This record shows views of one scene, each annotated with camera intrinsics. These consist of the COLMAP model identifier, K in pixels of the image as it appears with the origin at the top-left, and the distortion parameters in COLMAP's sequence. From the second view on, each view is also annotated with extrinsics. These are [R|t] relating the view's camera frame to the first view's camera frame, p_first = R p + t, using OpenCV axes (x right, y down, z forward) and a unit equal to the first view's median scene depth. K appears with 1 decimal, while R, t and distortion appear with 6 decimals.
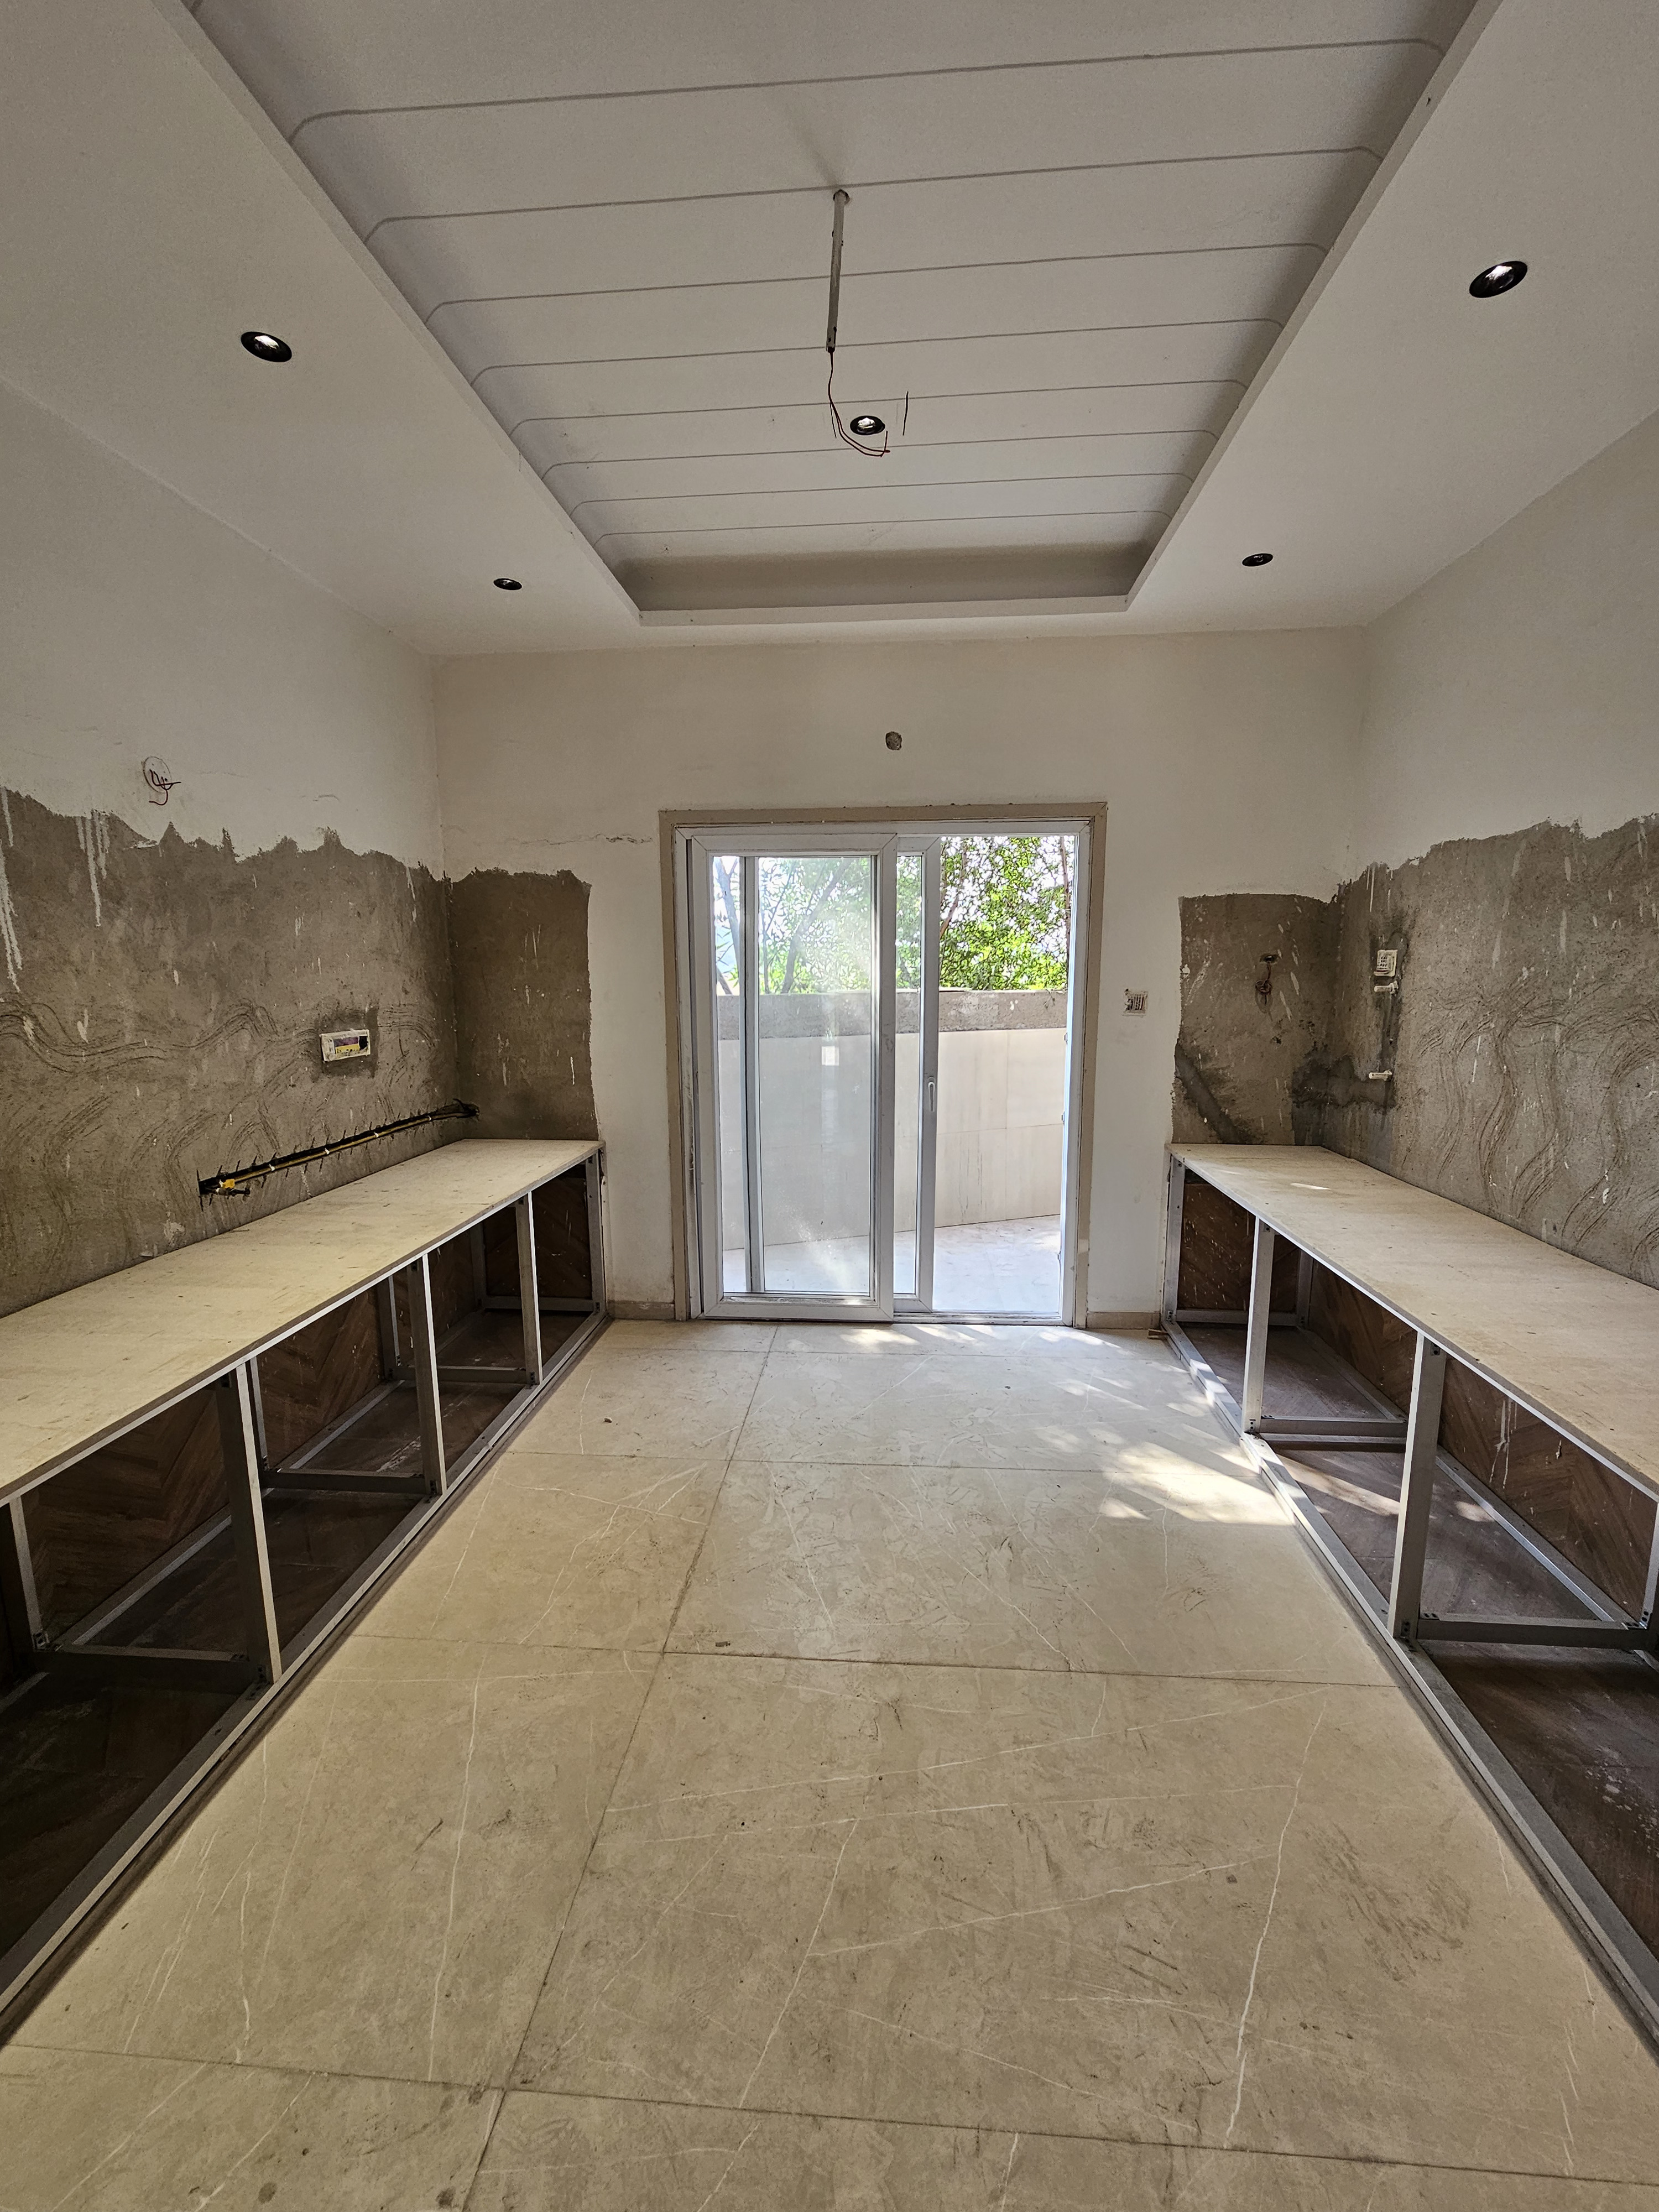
lens RADIAL K [[900.6, 0, 839.8], [0, 900.6, 1110.1], [0, 0, 1]] dist [-0.009861, 0.002947]
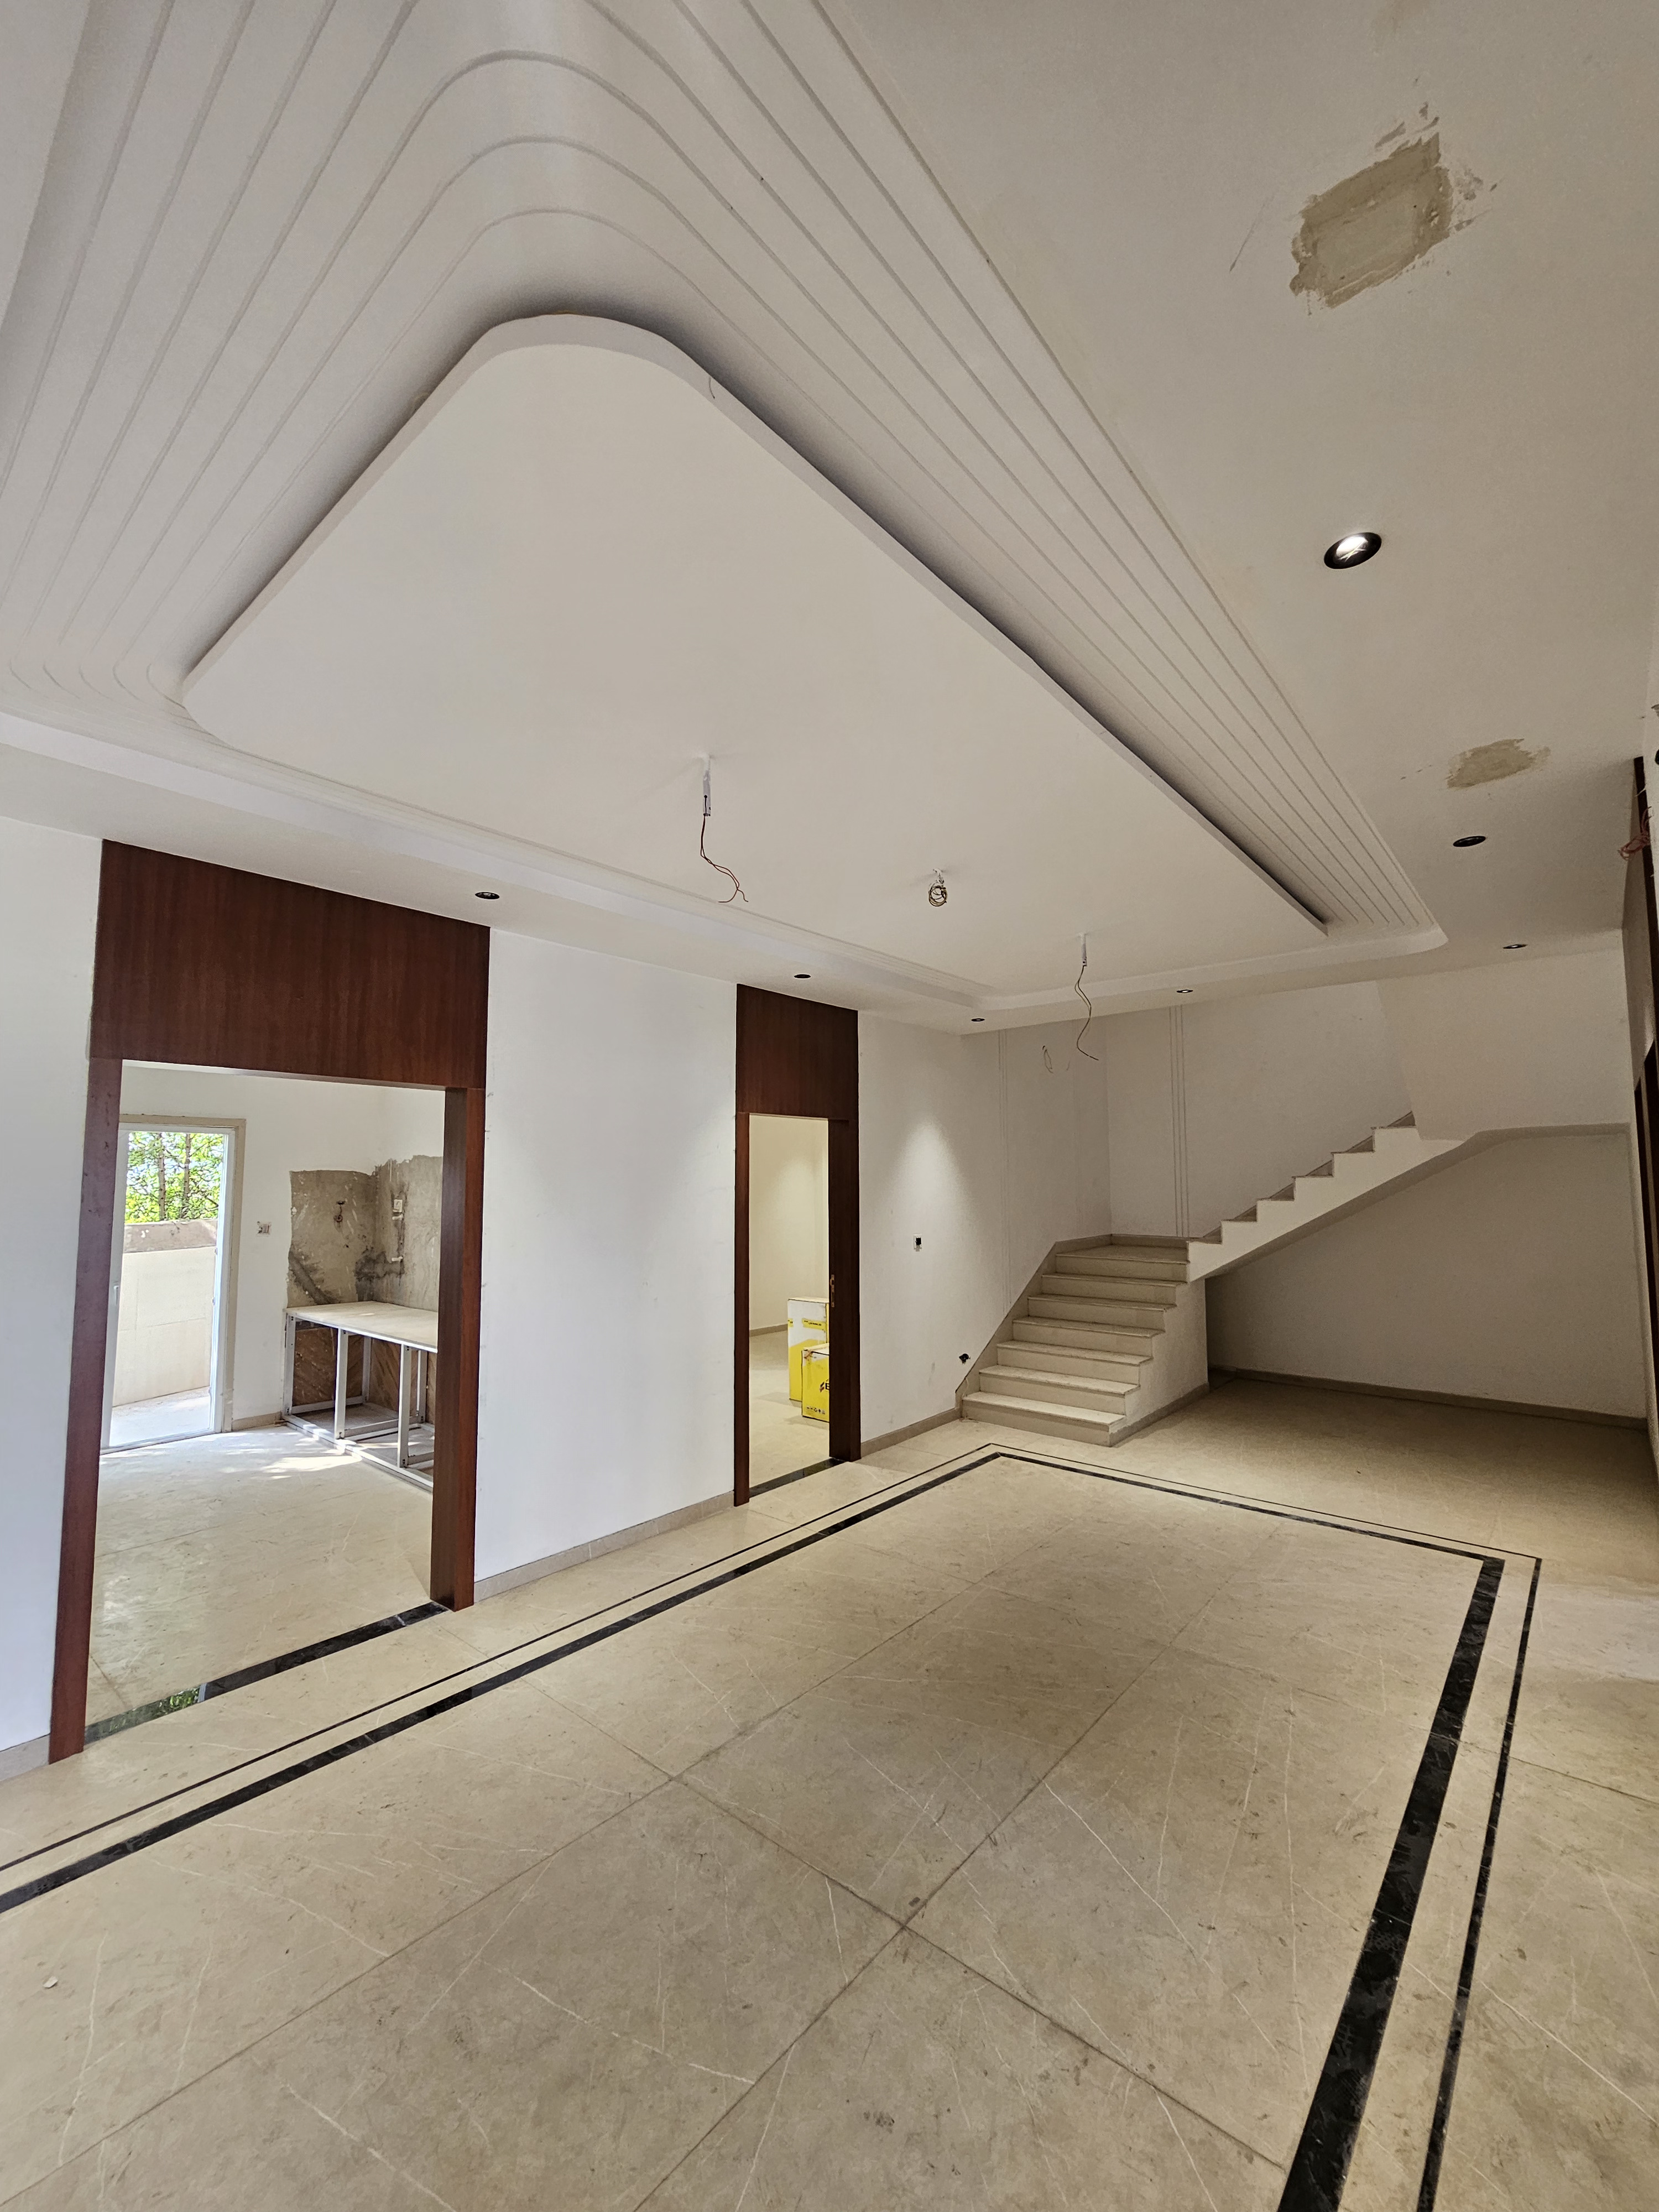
lens RADIAL K [[900.6, 0, 839.8], [0, 900.6, 1110.1], [0, 0, 1]] dist [-0.009861, 0.002947]
pose [[0.582833, 0.067472, 0.809786, -0.470233], [0.128053, 0.976469, -0.173525, 0.106703], [-0.802439, 0.204831, 0.560478, -0.976060]]
